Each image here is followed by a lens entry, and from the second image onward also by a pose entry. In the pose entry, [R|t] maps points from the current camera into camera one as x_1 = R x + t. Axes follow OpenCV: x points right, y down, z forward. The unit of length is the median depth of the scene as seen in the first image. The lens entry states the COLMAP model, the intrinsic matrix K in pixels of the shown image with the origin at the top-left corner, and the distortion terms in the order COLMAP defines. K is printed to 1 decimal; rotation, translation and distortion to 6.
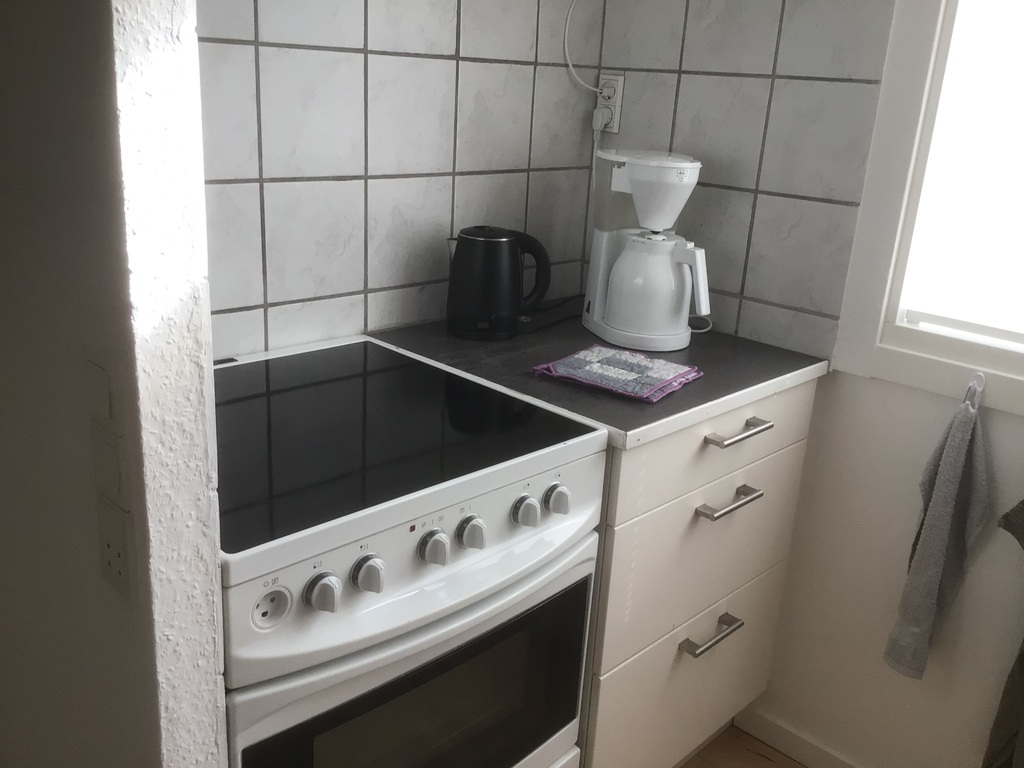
lens RADIAL K [[934.4, 0, 508.3], [0, 934.4, 381.4], [0, 0, 1]] dist [0.104339, -0.163531]
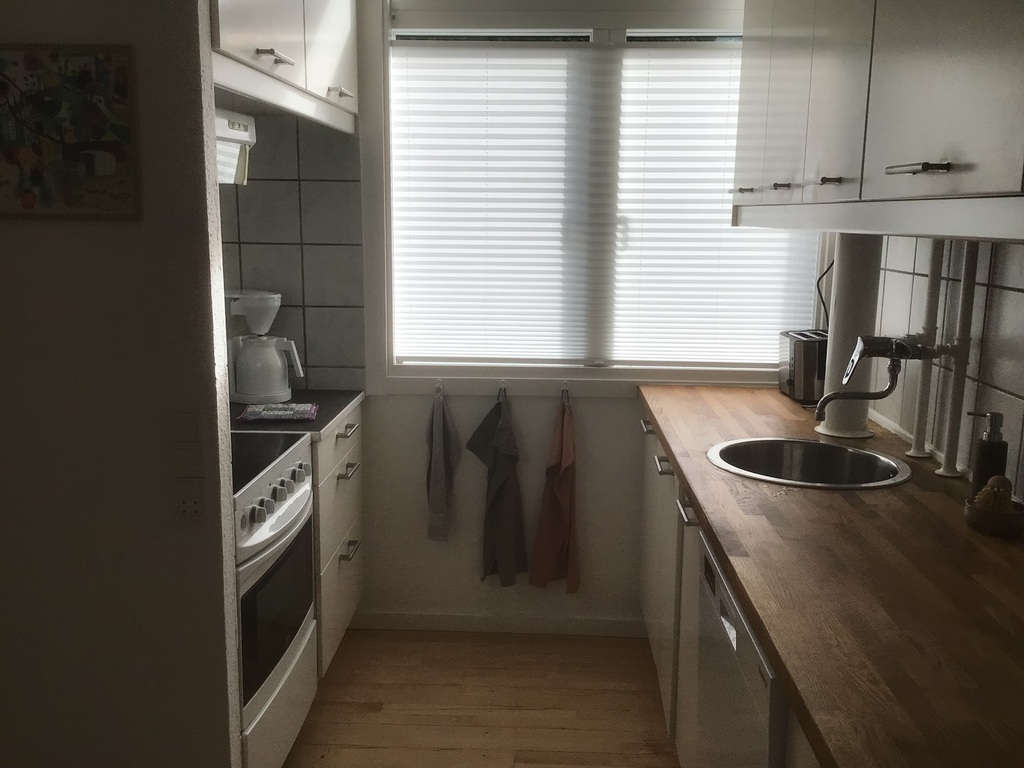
lens RADIAL K [[934.4, 0, 508.3], [0, 934.4, 381.4], [0, 0, 1]] dist [0.104339, -0.163531]
pose [[0.744602, -0.170565, 0.645349, -0.658641], [0.244062, 0.969427, -0.025380, 0.079018], [-0.621290, 0.176404, 0.763466, -0.598851]]
